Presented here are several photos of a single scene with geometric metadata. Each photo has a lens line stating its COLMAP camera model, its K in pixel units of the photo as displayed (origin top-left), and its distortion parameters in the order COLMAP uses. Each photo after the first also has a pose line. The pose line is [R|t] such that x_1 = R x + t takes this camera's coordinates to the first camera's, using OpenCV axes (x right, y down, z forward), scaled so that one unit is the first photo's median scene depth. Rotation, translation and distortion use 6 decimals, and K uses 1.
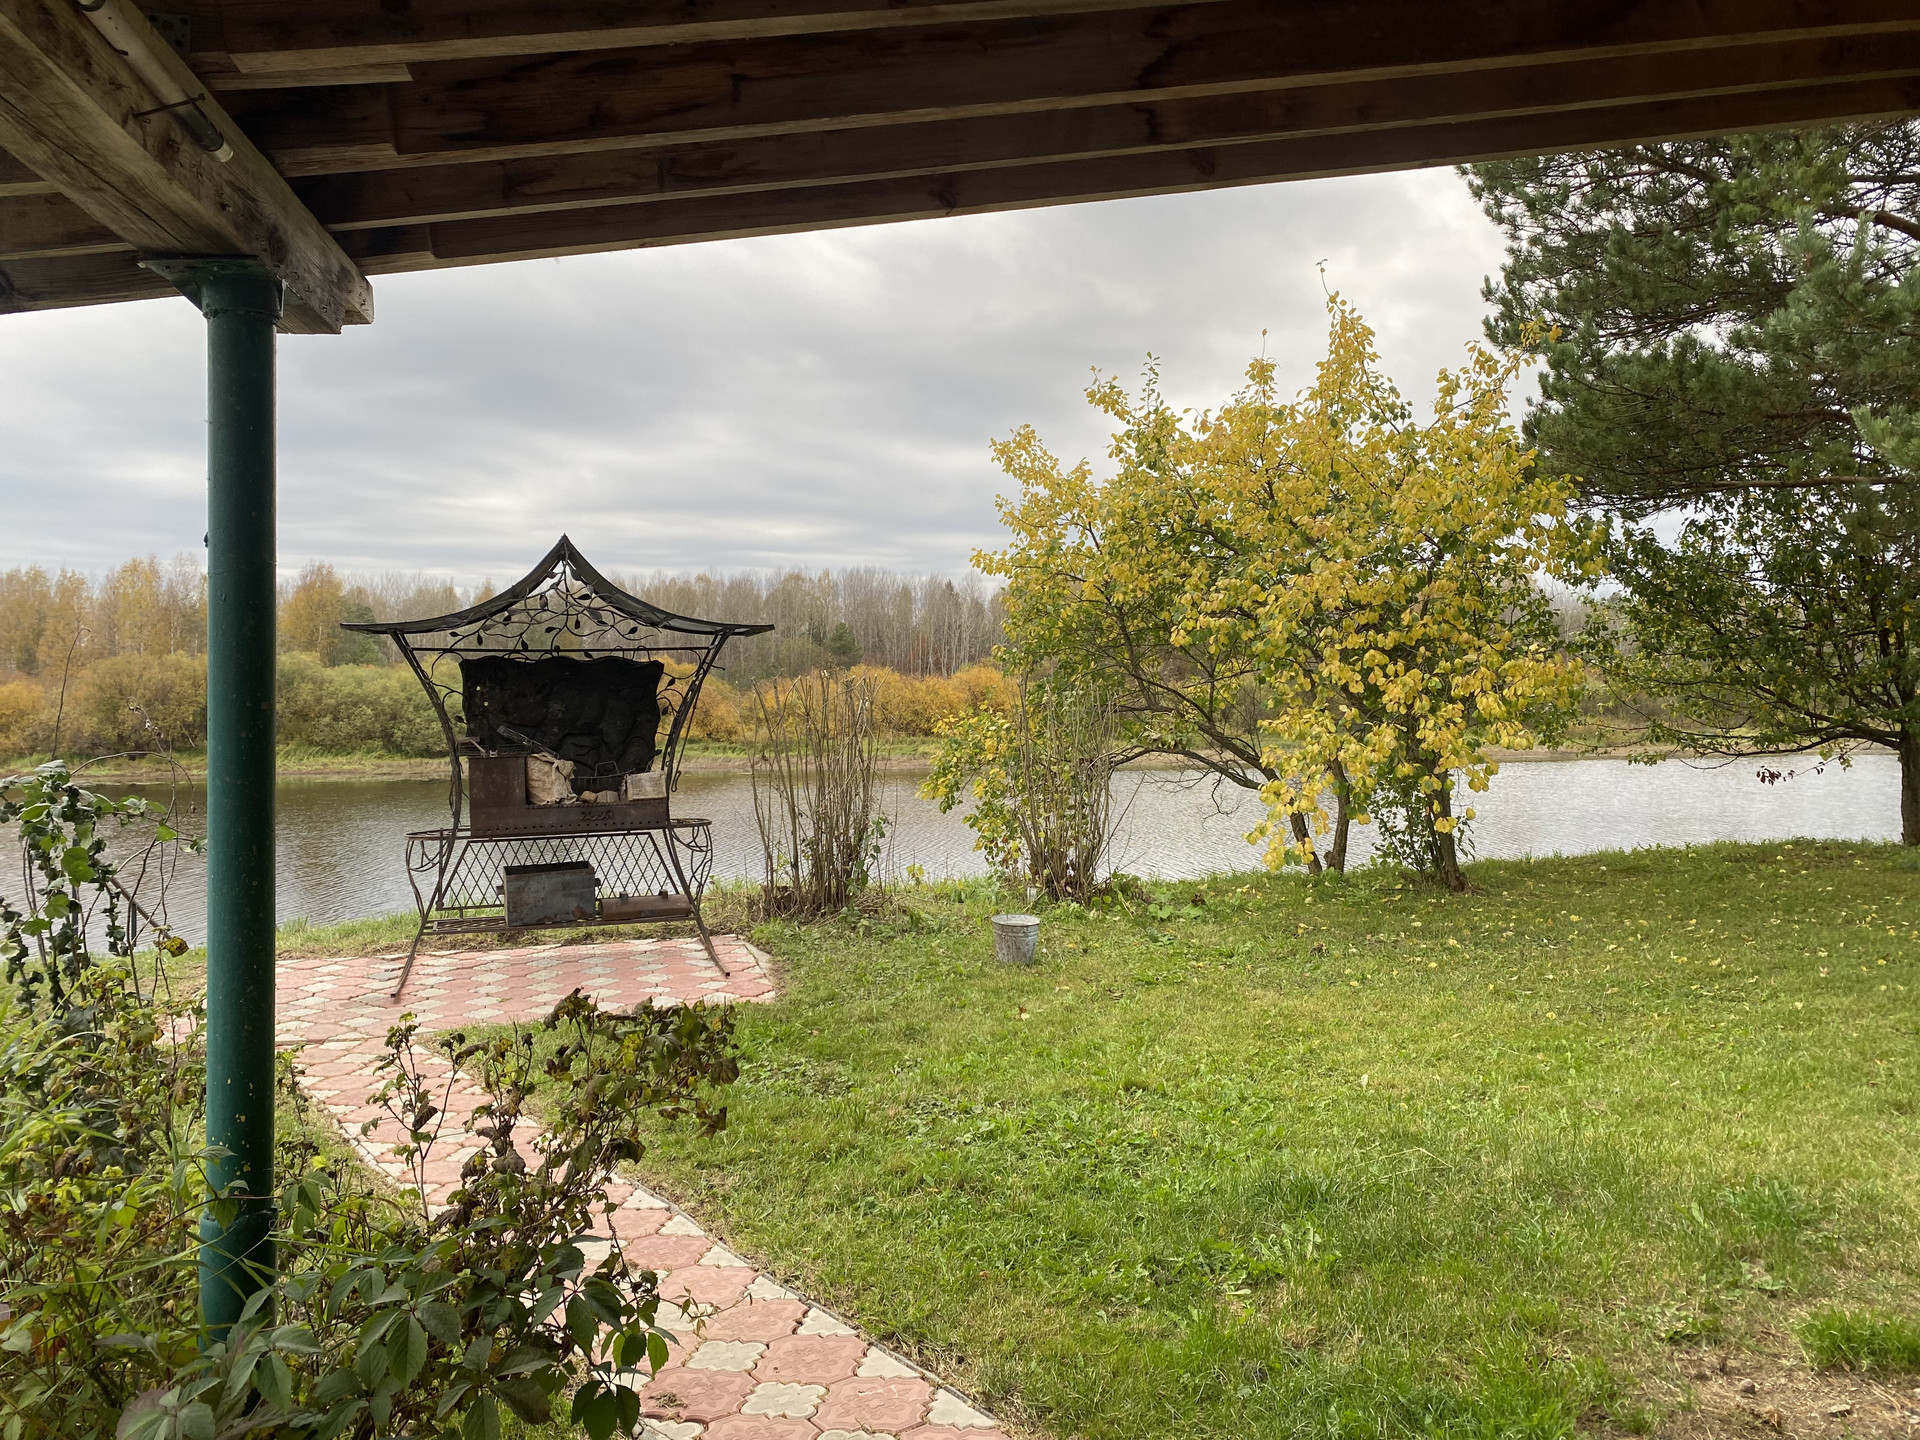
lens RADIAL K [[1468.2, 0, 956.5], [0, 1468.2, 718.5], [0, 0, 1]] dist [0.036512, -0.025760]
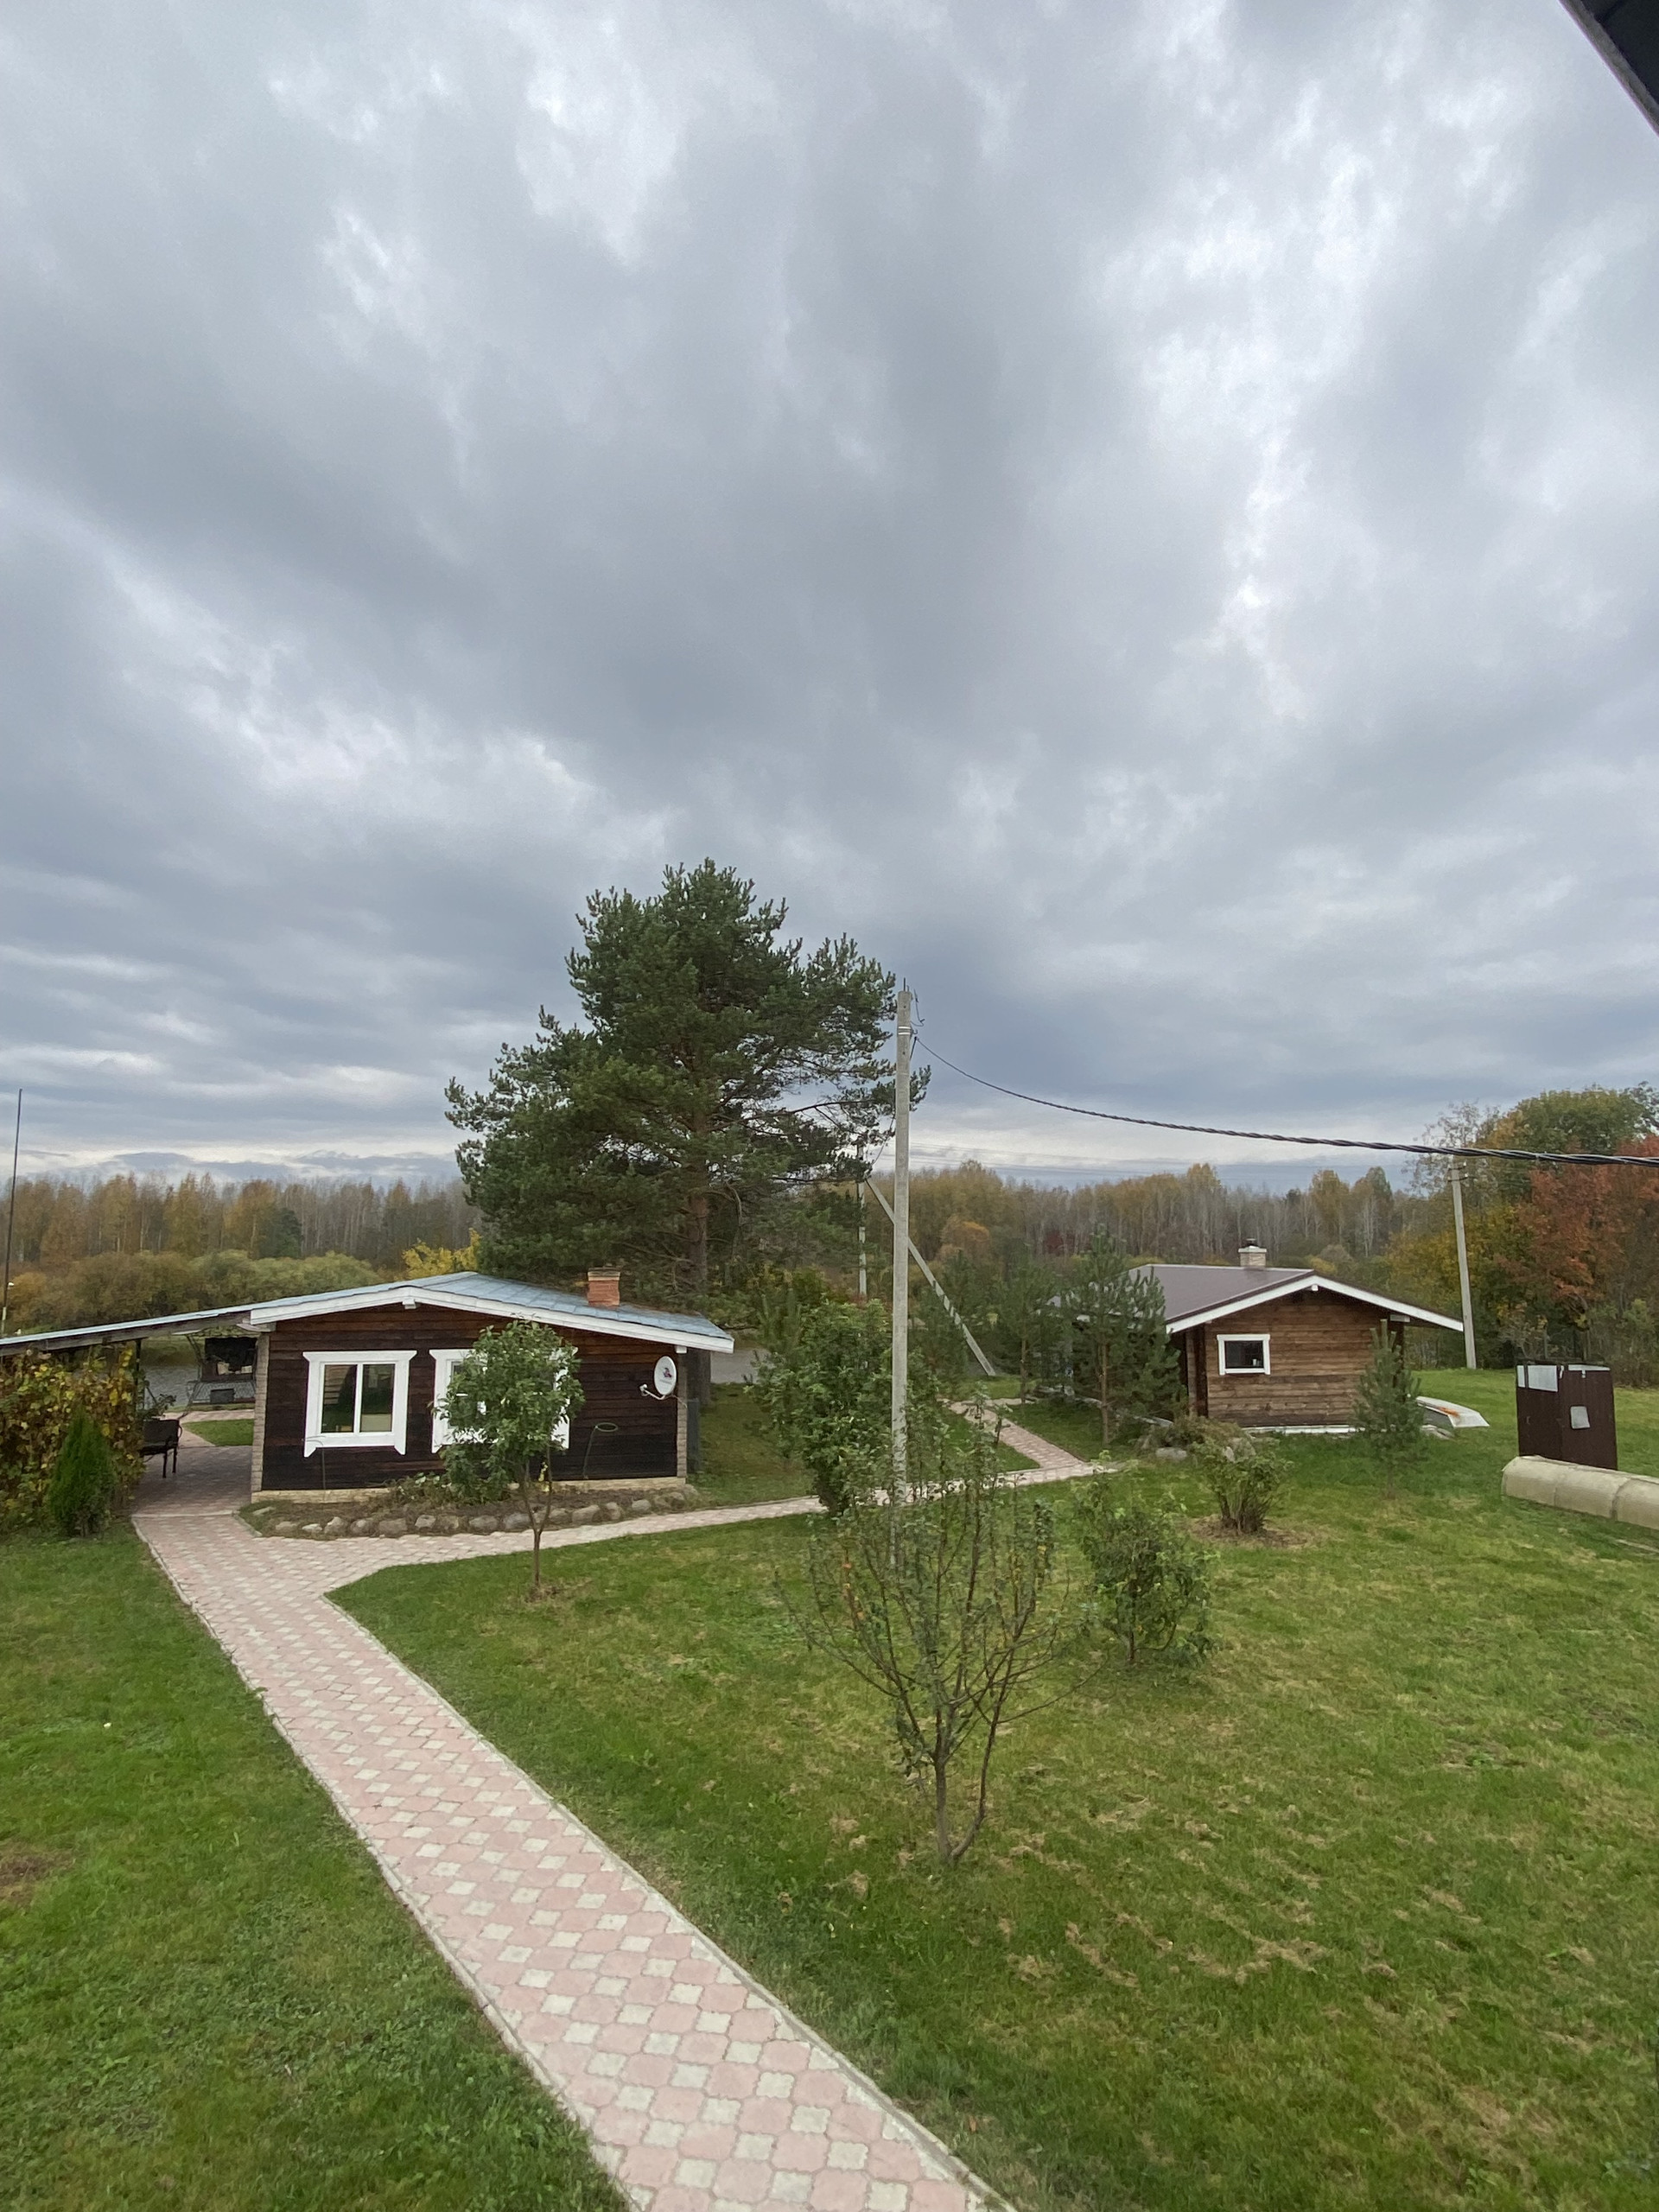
lens RADIAL K [[1224.4, 0, 845.5], [0, 1224.4, 1117.3], [0, 0, 1]] dist [0.019834, -0.018719]
pose [[0.999525, 0.006176, 0.030201, 0.099781], [-0.002053, 0.990888, -0.134676, -0.014429], [-0.030758, 0.134550, 0.990429, -0.189174]]
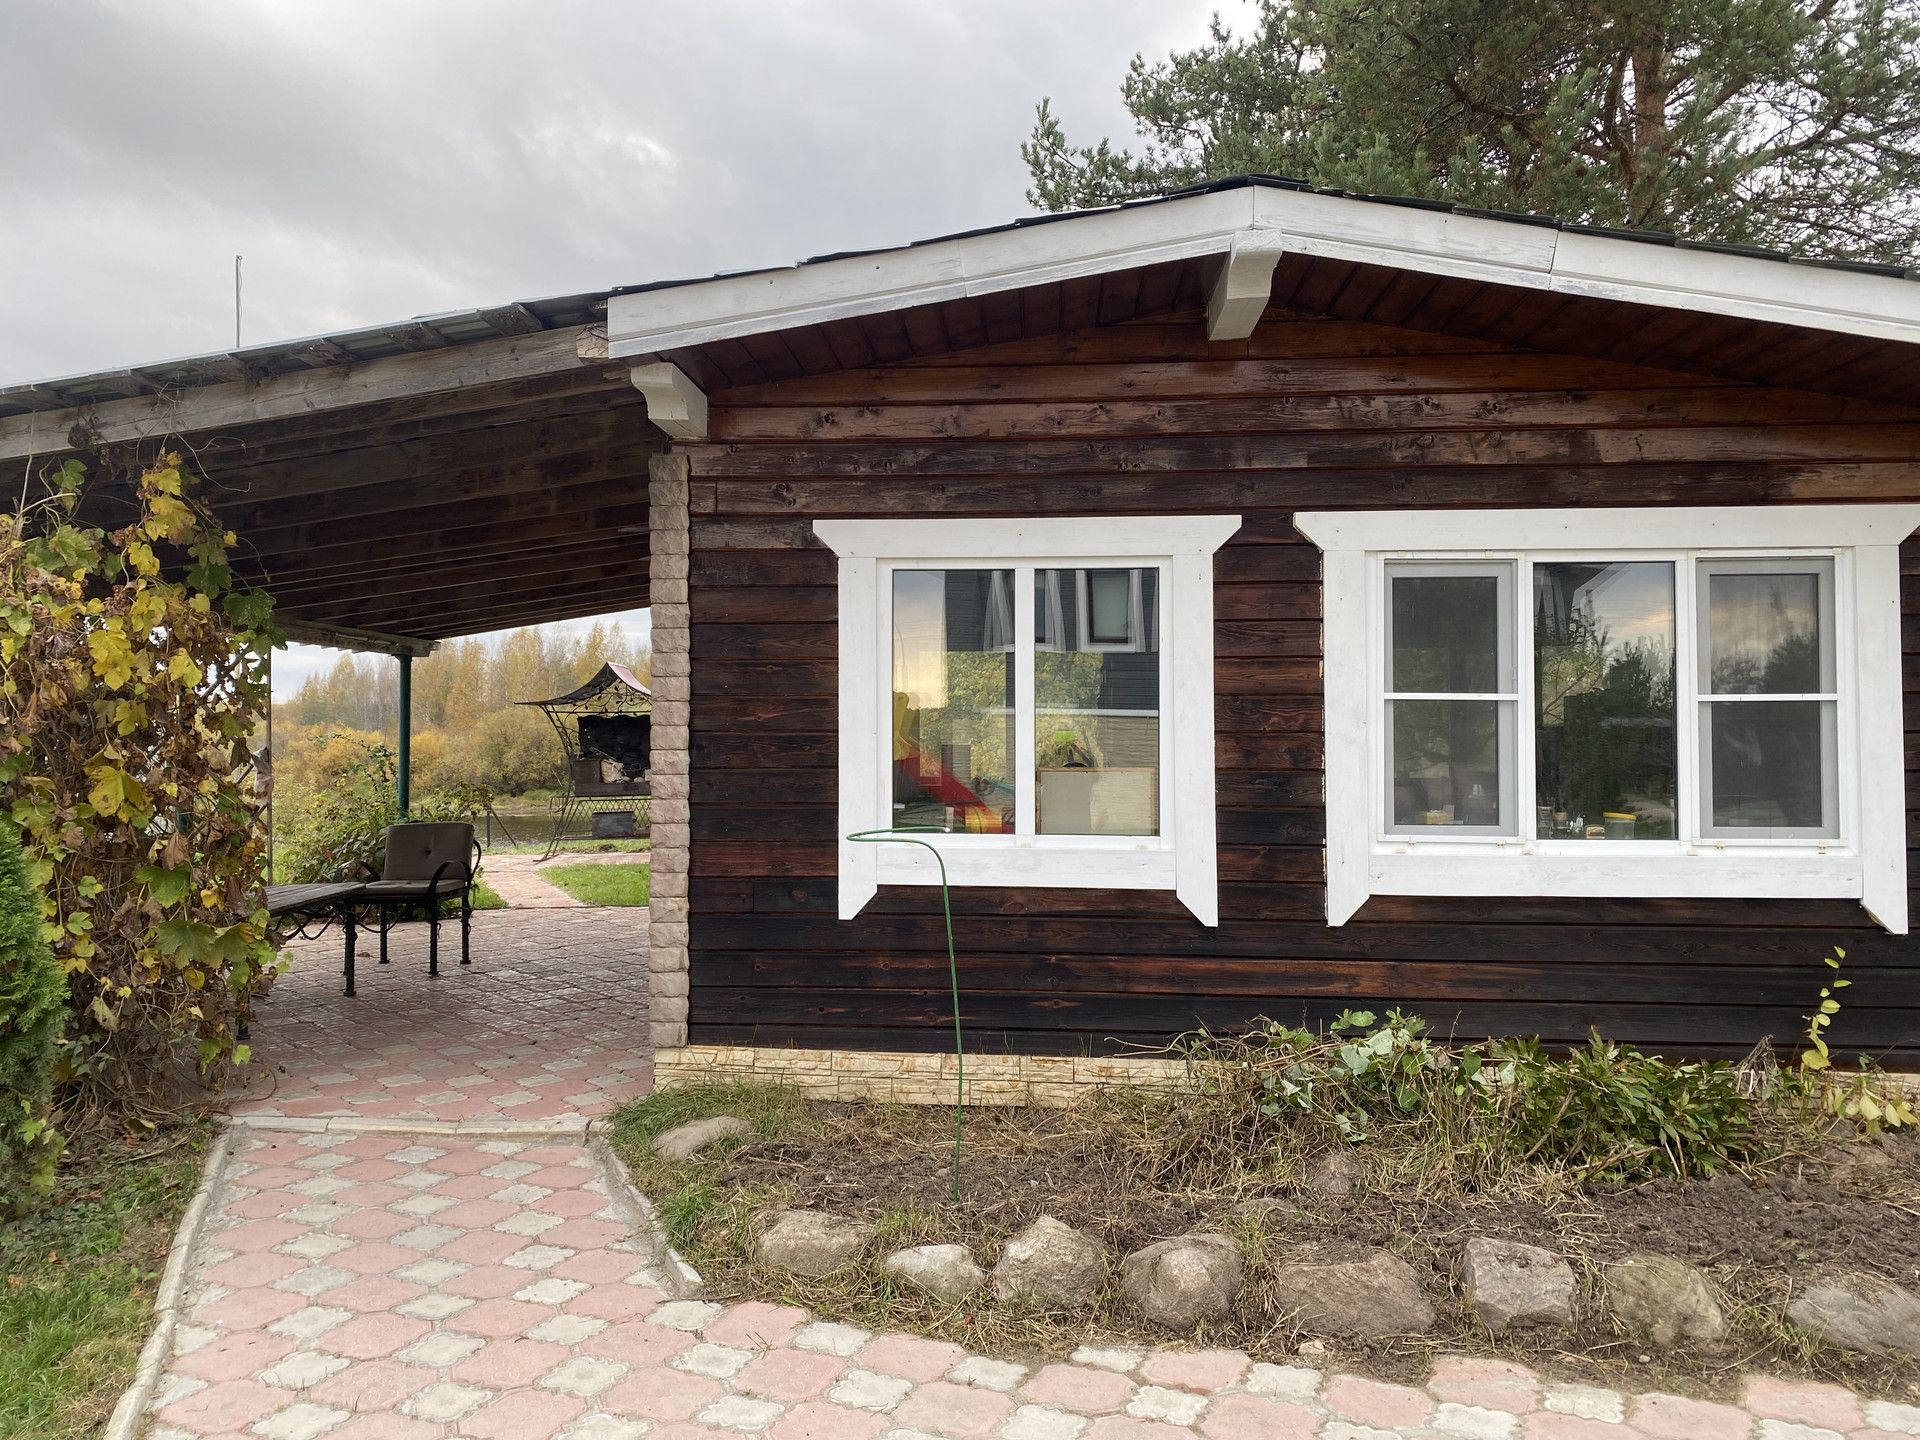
lens RADIAL K [[1468.2, 0, 961.0], [0, 1468.2, 719.8], [0, 0, 1]] dist [0.036512, -0.025760]
pose [[0.975692, -0.001307, -0.219141, 0.050617], [-0.006005, 0.999447, -0.032696, 0.002355], [0.219063, 0.033217, 0.975145, -0.072863]]
